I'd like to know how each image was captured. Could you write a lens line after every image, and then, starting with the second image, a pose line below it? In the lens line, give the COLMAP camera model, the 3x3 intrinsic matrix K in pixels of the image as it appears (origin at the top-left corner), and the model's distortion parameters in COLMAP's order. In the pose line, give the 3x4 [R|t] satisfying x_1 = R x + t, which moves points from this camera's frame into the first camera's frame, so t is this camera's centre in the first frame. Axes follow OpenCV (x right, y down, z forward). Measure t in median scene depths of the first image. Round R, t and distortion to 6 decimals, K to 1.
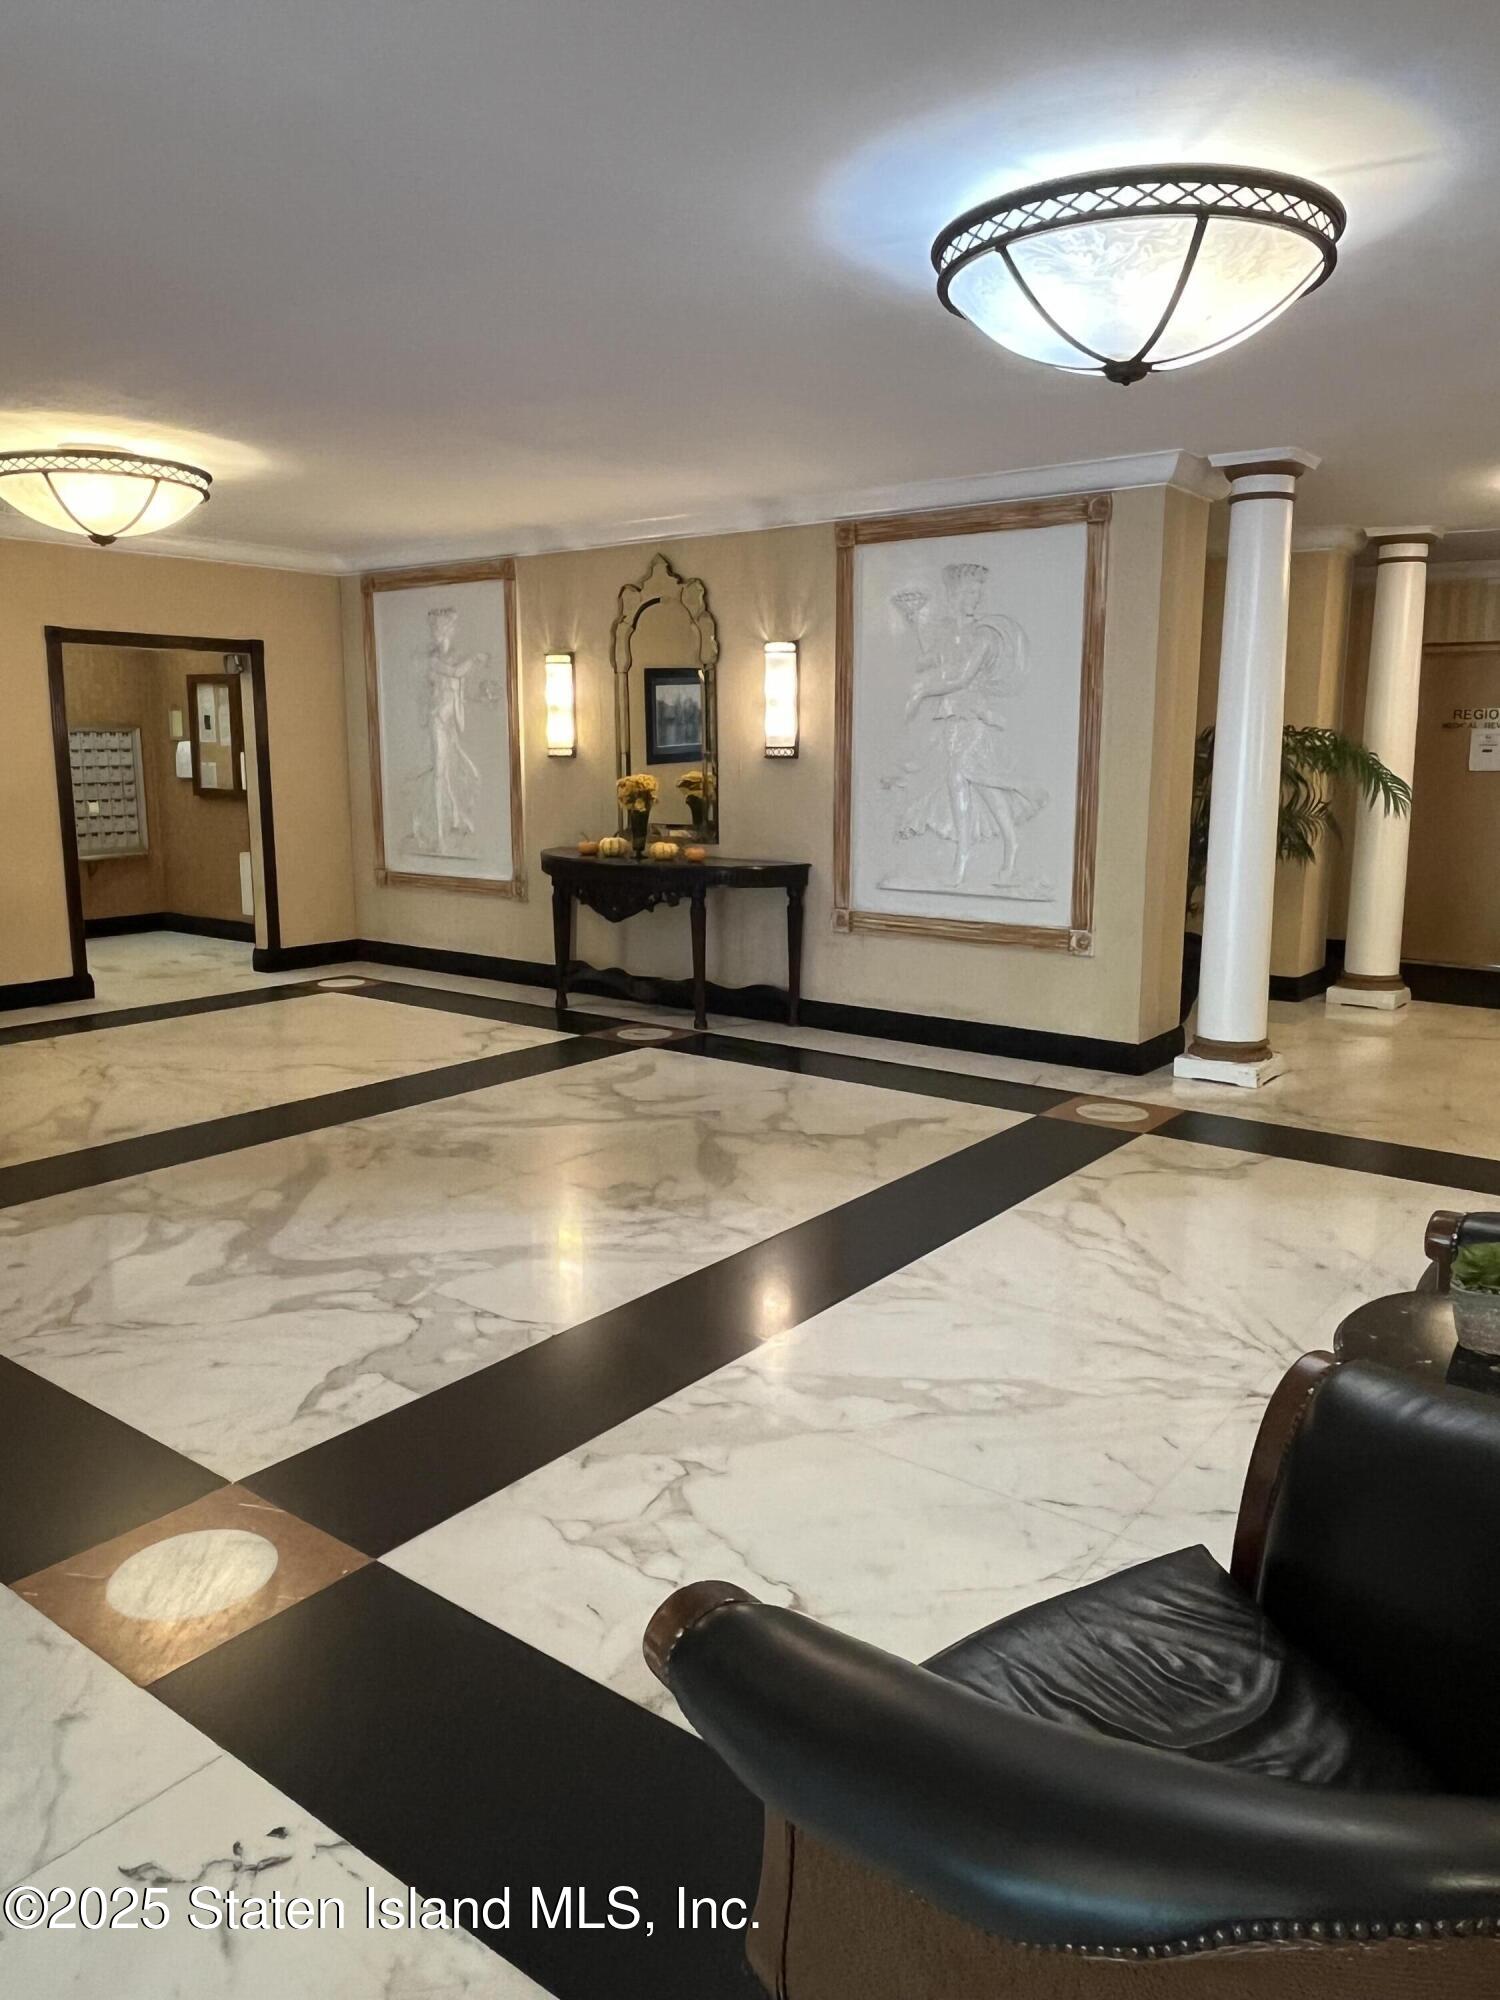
lens RADIAL K [[1404.6, 0, 753.6], [0, 1404.6, 991.0], [0, 0, 1]] dist [0.005727, 0.003395]
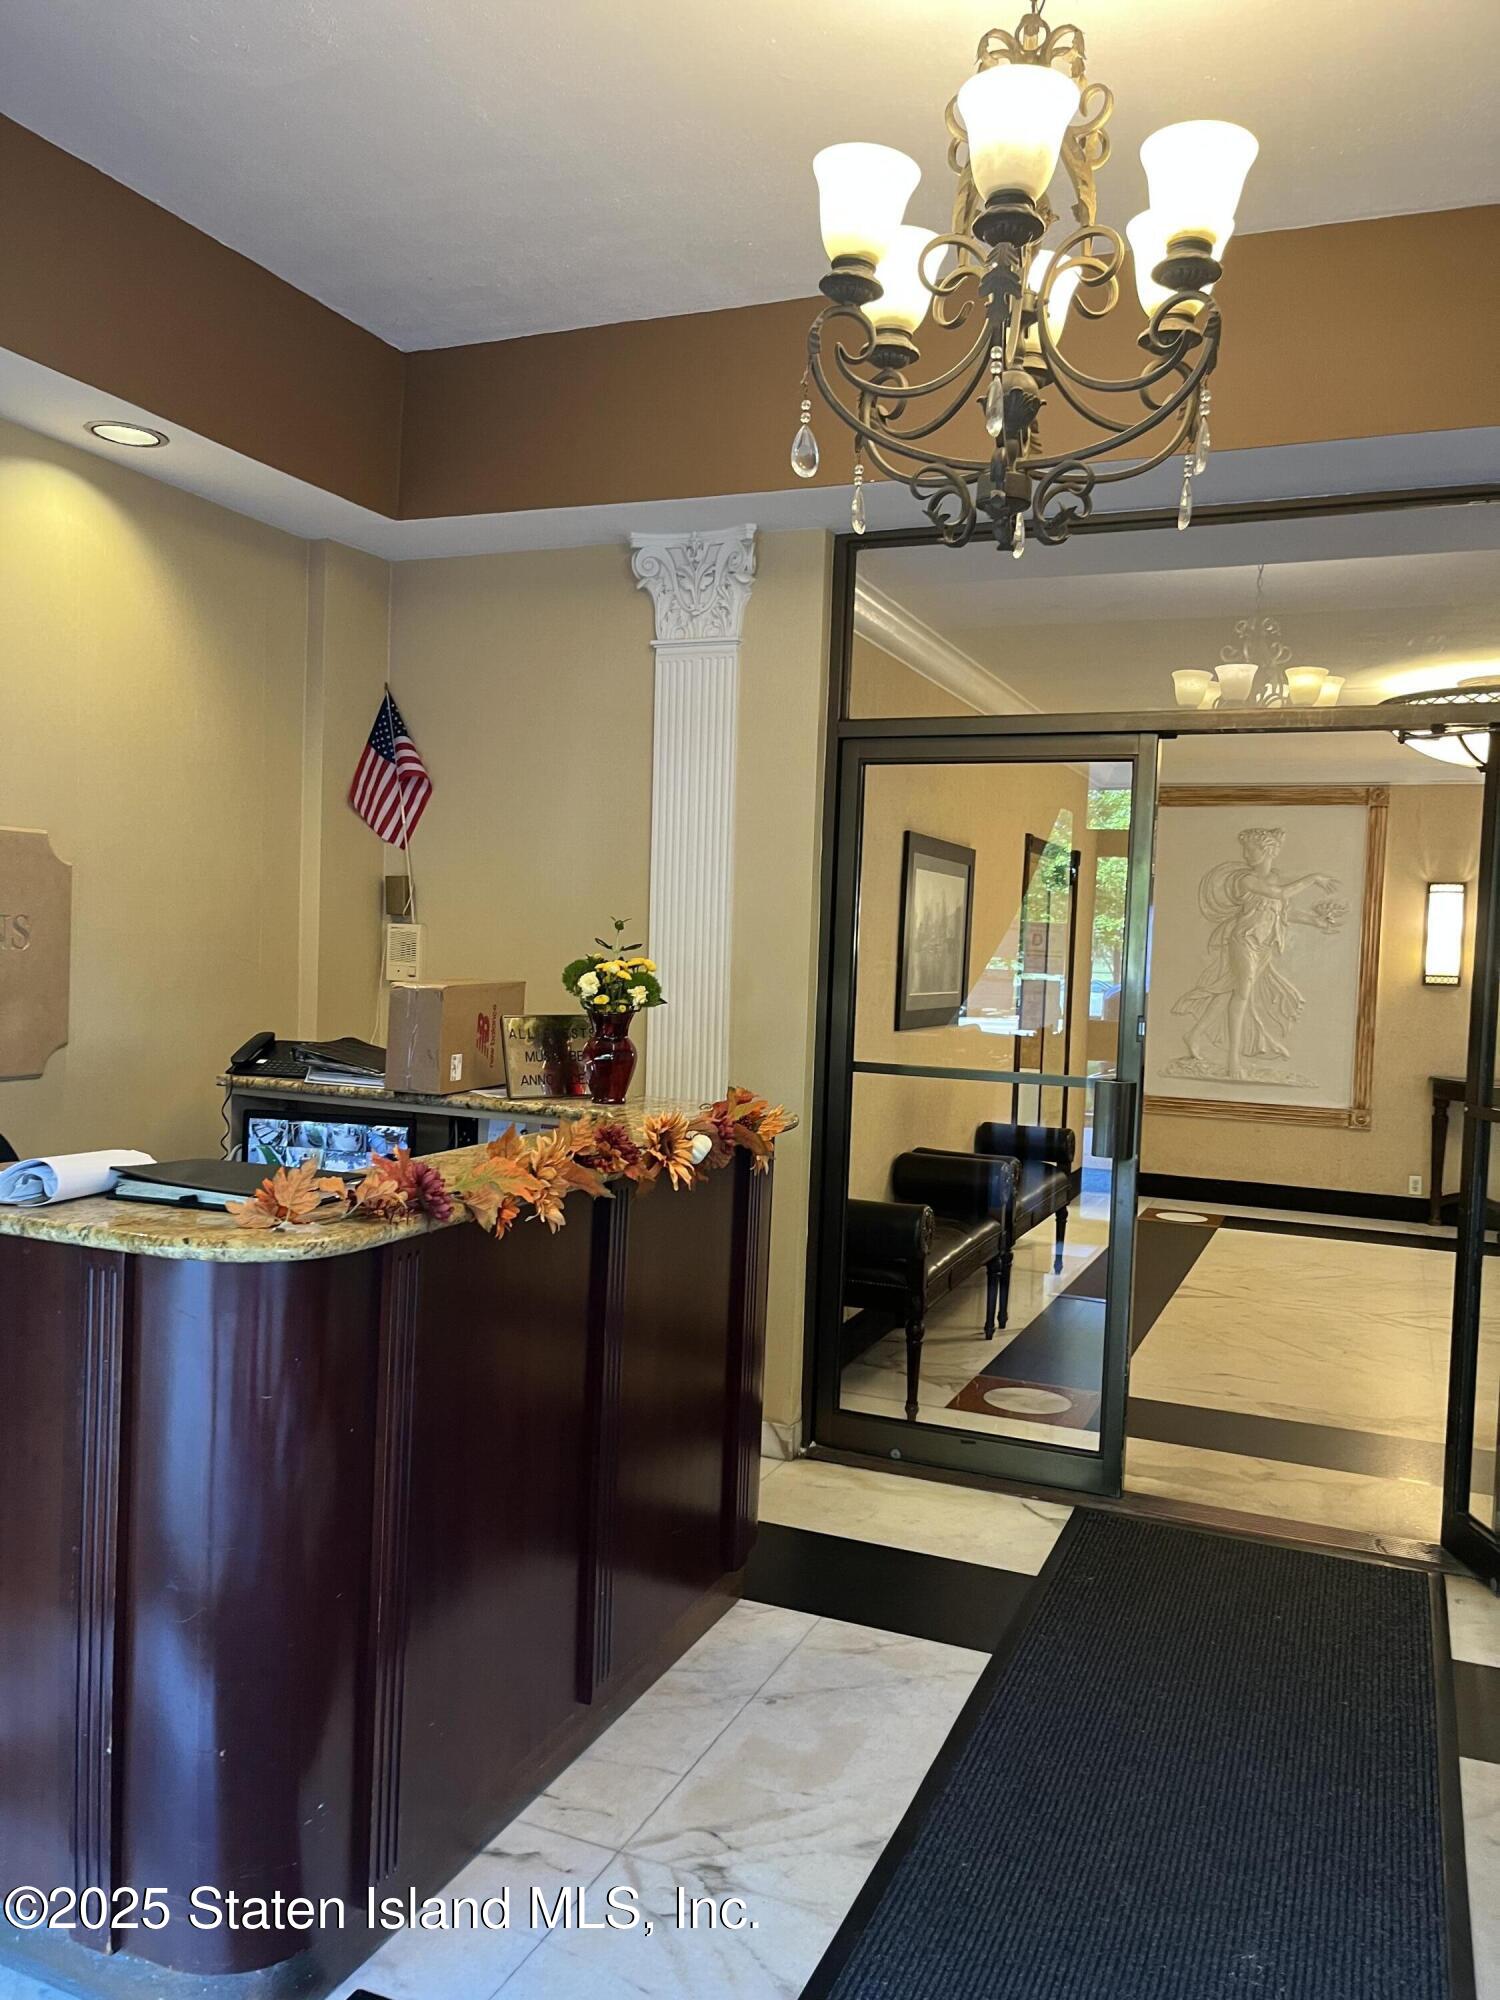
lens RADIAL K [[1514.4, 0, 751.7], [0, 1514.4, 1004.8], [0, 0, 1]] dist [0.020288, -0.009228]
pose [[0.964775, 0.024032, 0.261976, -0.776987], [0.010446, 0.991534, -0.129427, -0.016816], [-0.262868, 0.127605, 0.956356, 0.092953]]
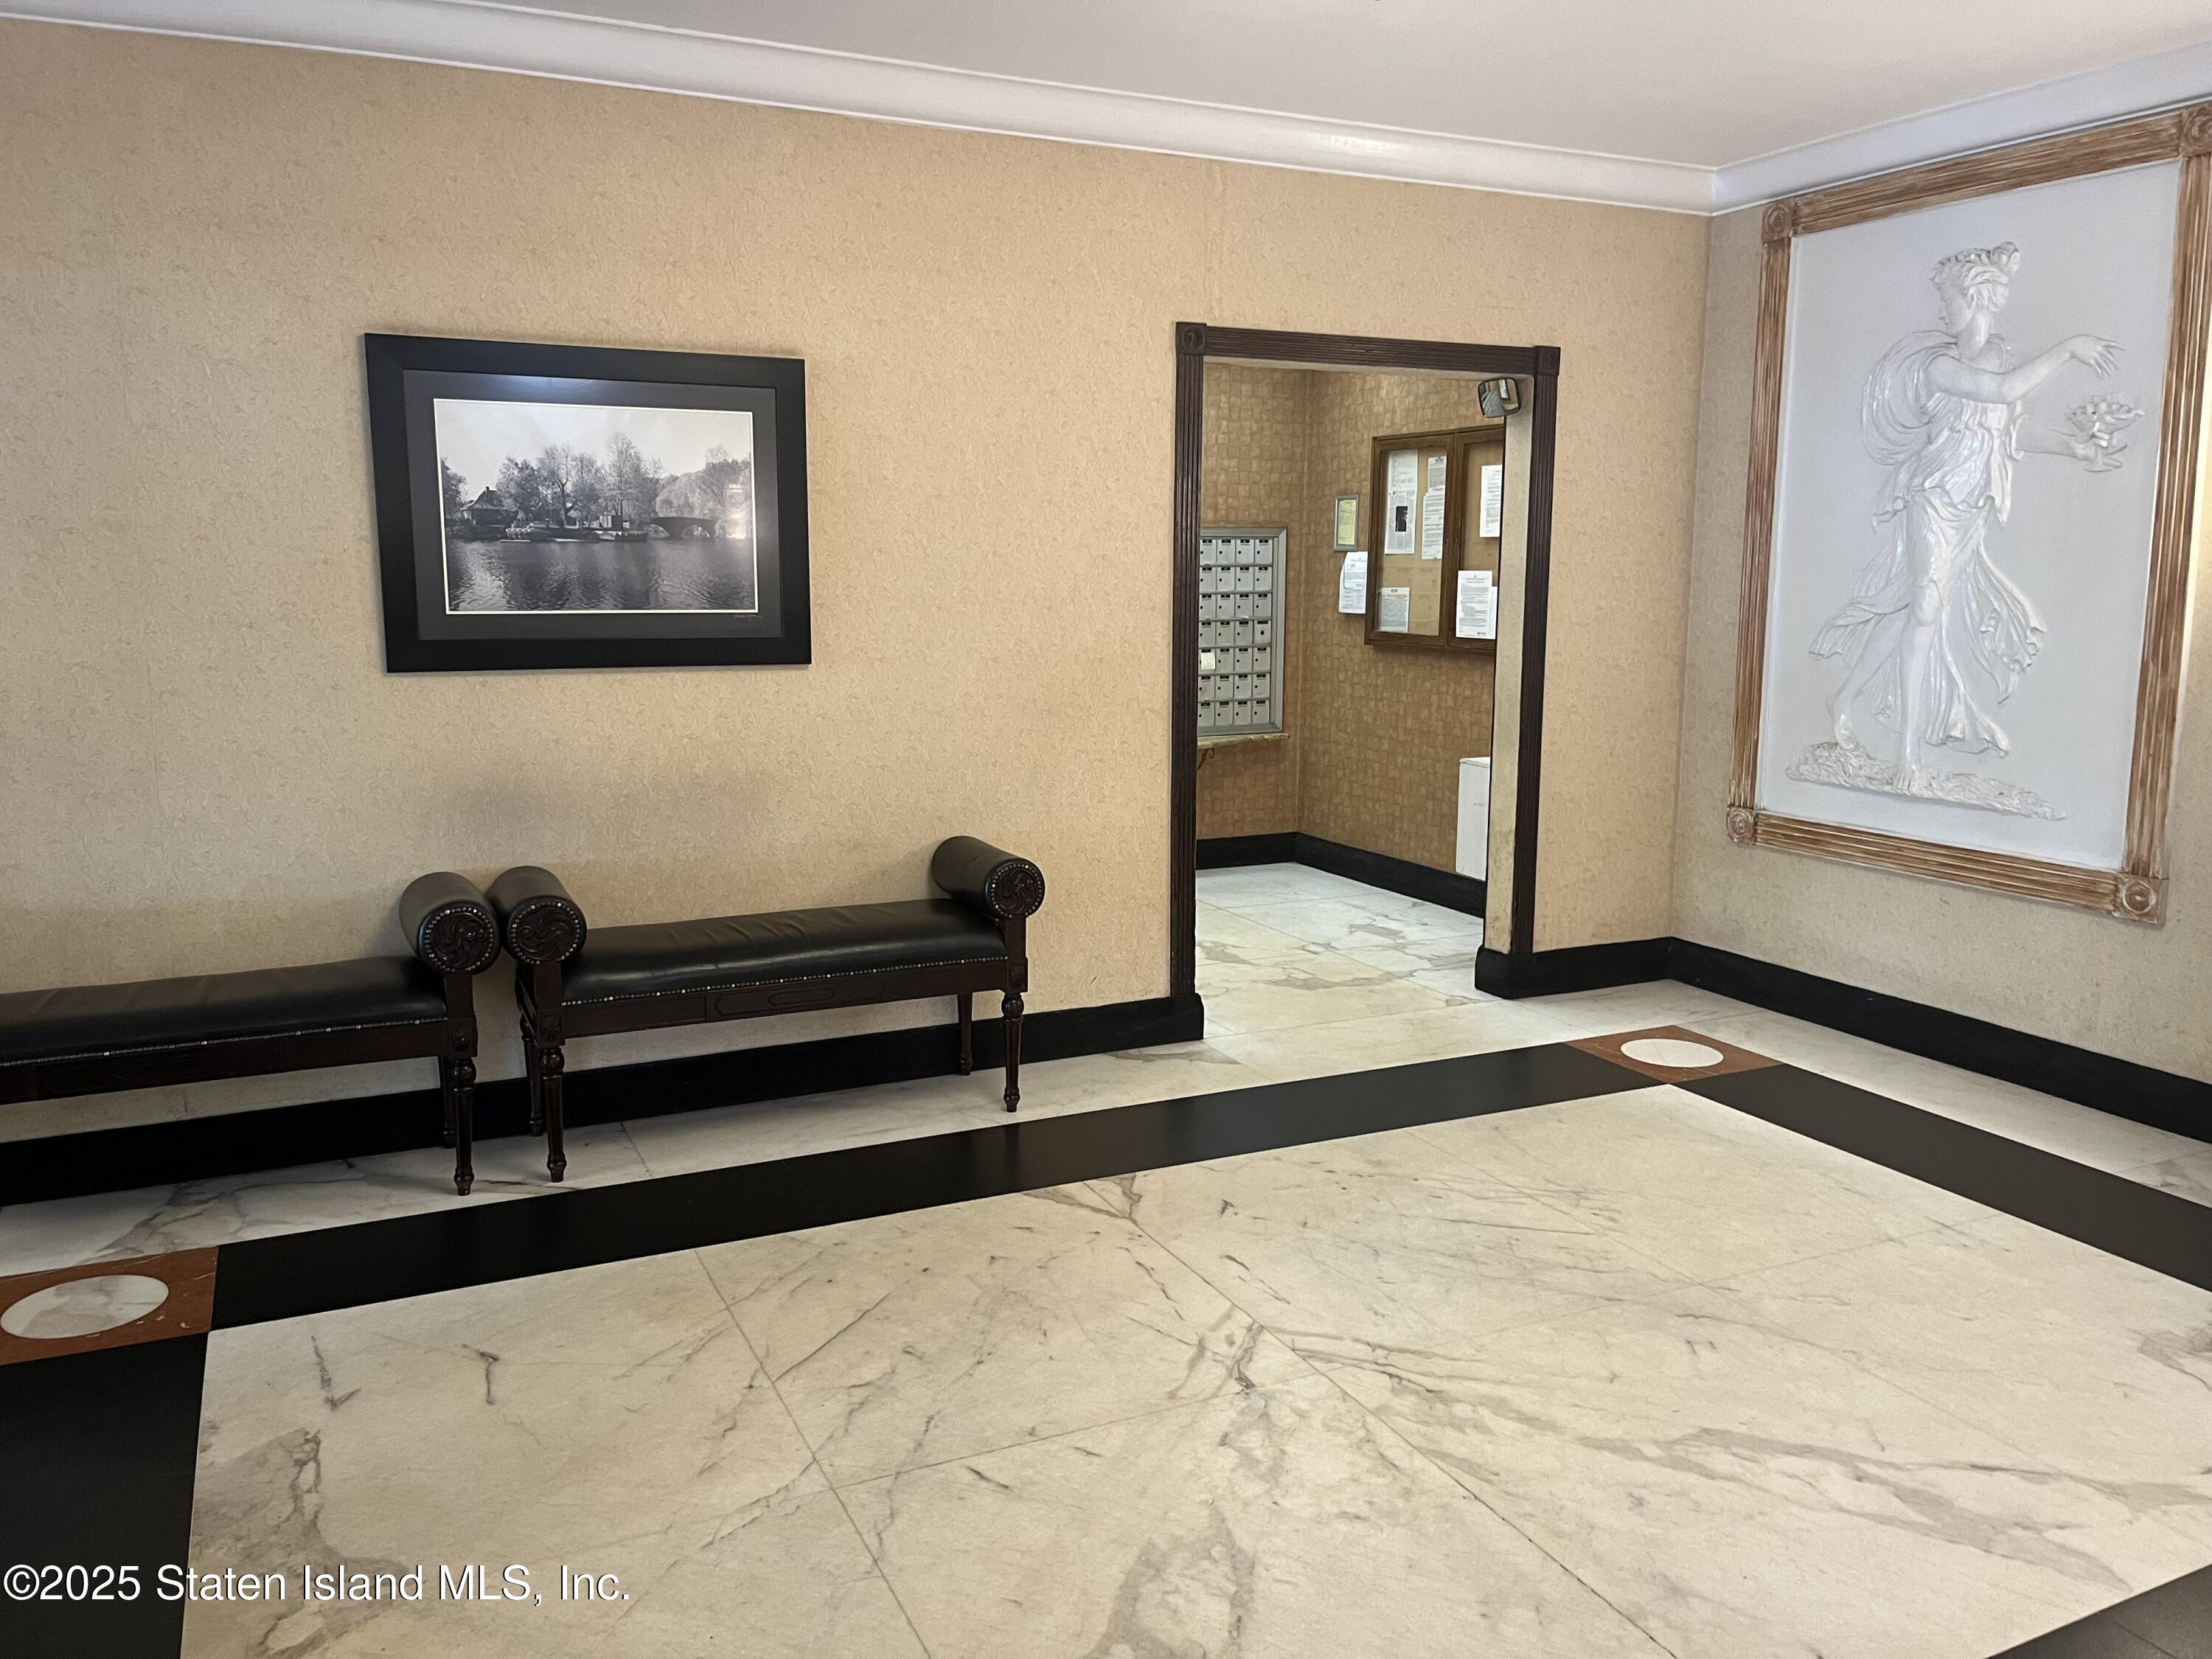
lens RADIAL K [[1674.9, 0, 1103.4], [0, 1674.9, 825.5], [0, 0, 1]] dist [0.020288, -0.009228]
pose [[0.891000, 0.070188, -0.448544, -0.200621], [-0.078056, 0.996949, 0.000950, -0.063472], [0.447242, 0.034166, 0.893760, 0.374437]]
